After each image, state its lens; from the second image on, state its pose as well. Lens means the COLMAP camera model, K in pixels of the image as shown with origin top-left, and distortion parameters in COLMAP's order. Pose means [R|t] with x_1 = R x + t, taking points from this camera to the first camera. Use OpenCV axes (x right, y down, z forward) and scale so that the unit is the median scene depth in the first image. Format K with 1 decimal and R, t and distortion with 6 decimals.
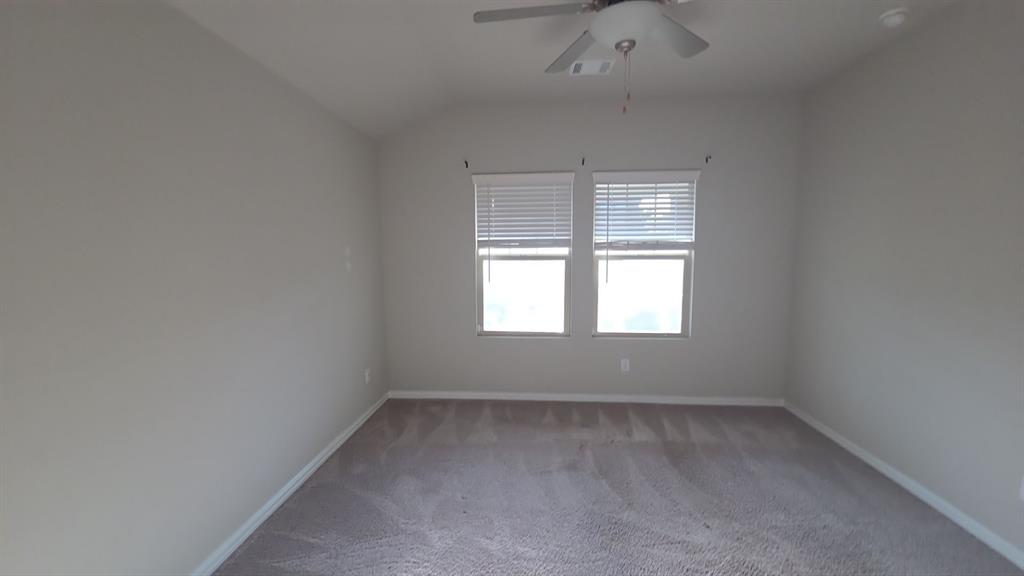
lens RADIAL K [[406.0, 0, 487.2], [0, 406.0, 268.0], [0, 0, 1]] dist [-0.000569, -0.000140]
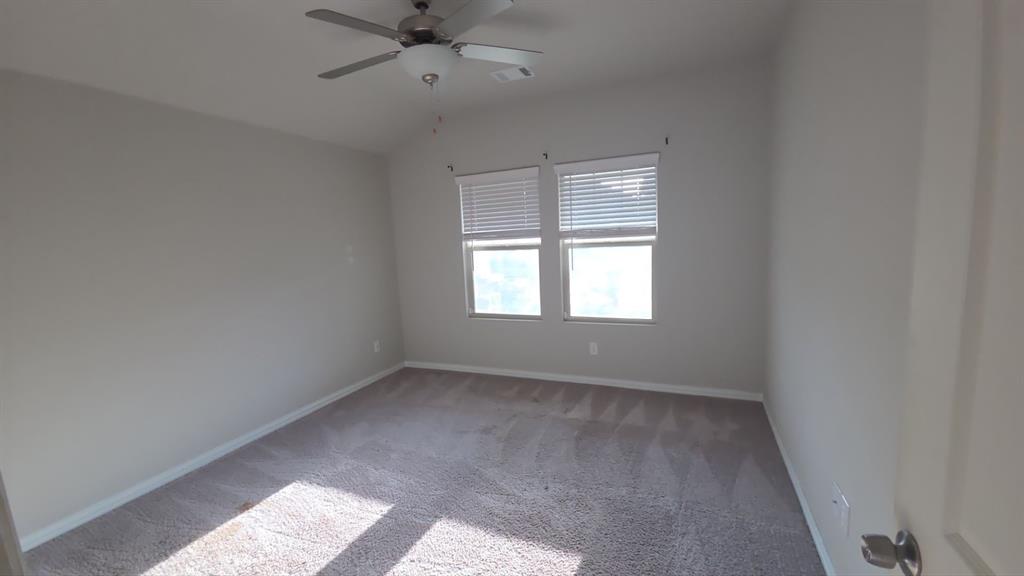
lens RADIAL K [[407.7, 0, 512.2], [0, 407.7, 267.5], [0, 0, 1]] dist [-0.000224, 0.000192]
pose [[0.946499, -0.015962, -0.322311, 0.483636], [0.028290, 0.999035, 0.033599, -0.009220], [0.321463, -0.040920, 0.946038, -0.044406]]
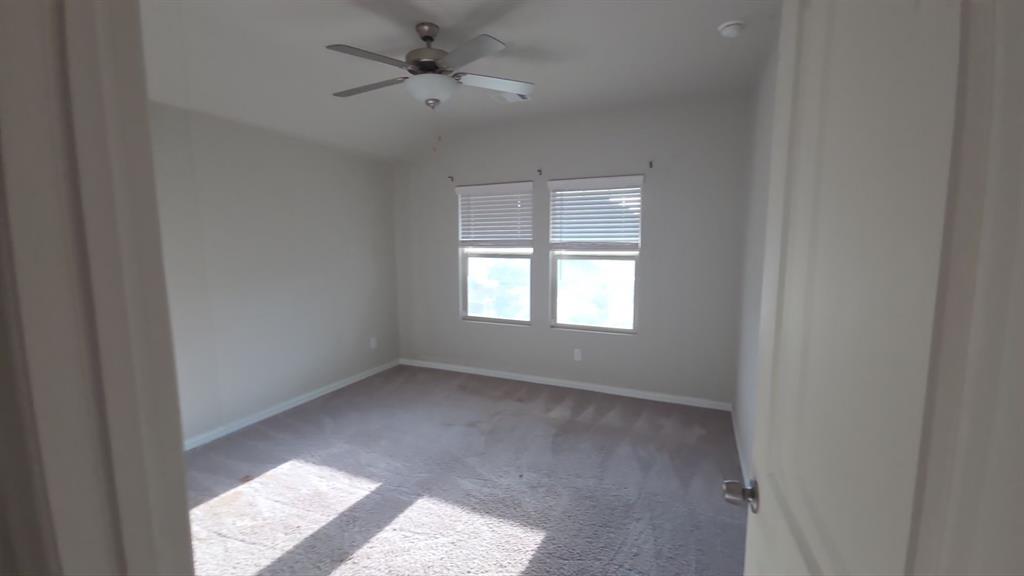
lens RADIAL K [[409.5, 0, 509.3], [0, 409.5, 265.5], [0, 0, 1]] dist [0.002382, -0.000090]
pose [[0.943683, 0.022921, -0.330055, 0.529895], [-0.021478, 0.999737, 0.008021, -0.007597], [0.330152, -0.000480, 0.943928, -0.109545]]
